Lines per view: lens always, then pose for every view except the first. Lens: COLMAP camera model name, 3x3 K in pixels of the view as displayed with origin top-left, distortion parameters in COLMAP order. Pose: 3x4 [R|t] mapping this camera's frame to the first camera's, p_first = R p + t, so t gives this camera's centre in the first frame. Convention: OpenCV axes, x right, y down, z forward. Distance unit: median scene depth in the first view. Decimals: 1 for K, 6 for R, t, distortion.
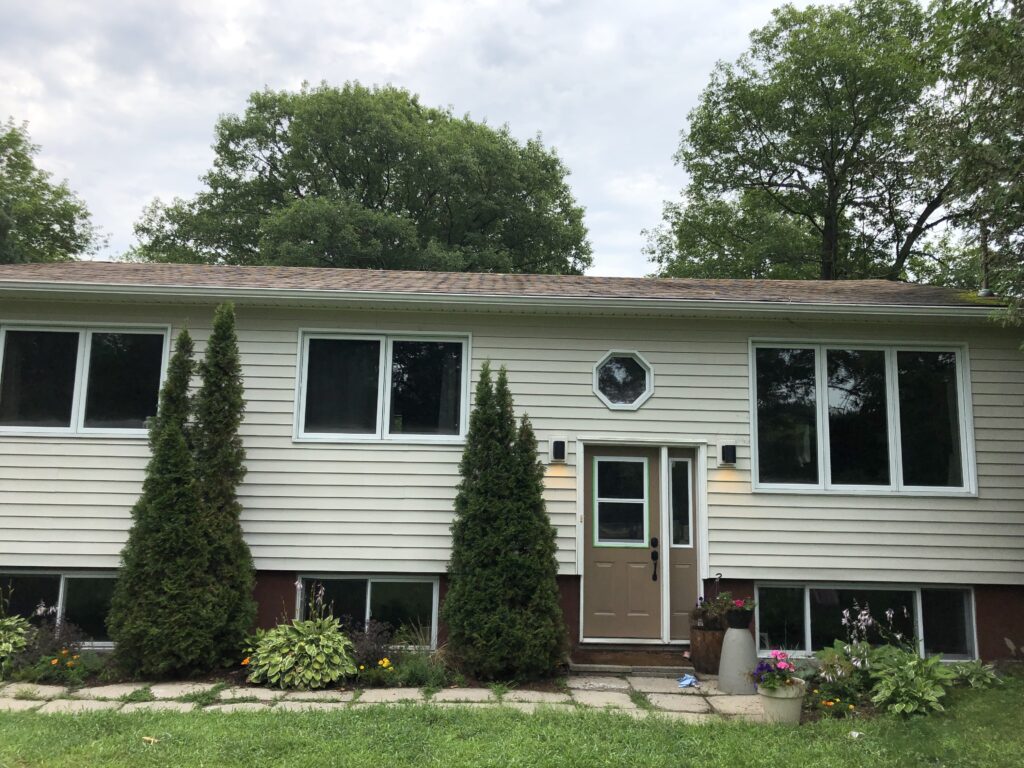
lens RADIAL K [[876.1, 0, 510.5], [0, 876.1, 364.6], [0, 0, 1]] dist [0.113644, -0.001048]
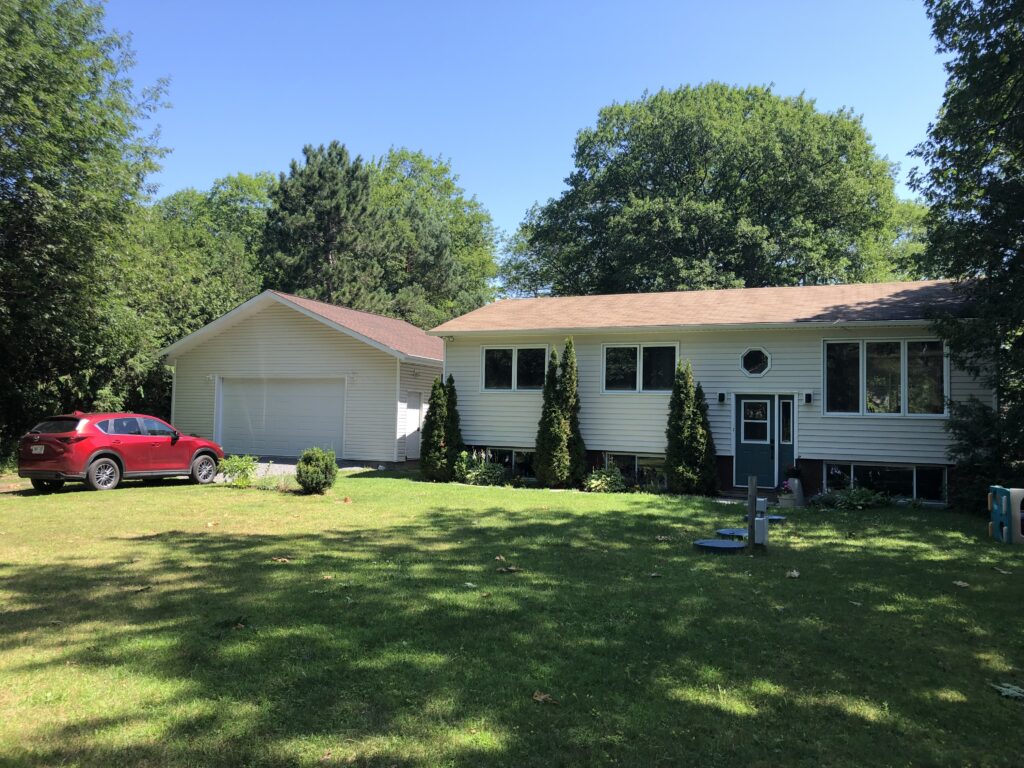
lens RADIAL K [[876.1, 0, 510.5], [0, 876.1, 364.6], [0, 0, 1]] dist [0.113644, -0.001048]
pose [[0.915350, -0.026823, -0.401764, 0.436905], [0.057290, 0.996303, 0.064010, -0.142679], [0.398562, -0.081609, 0.913503, -1.106515]]
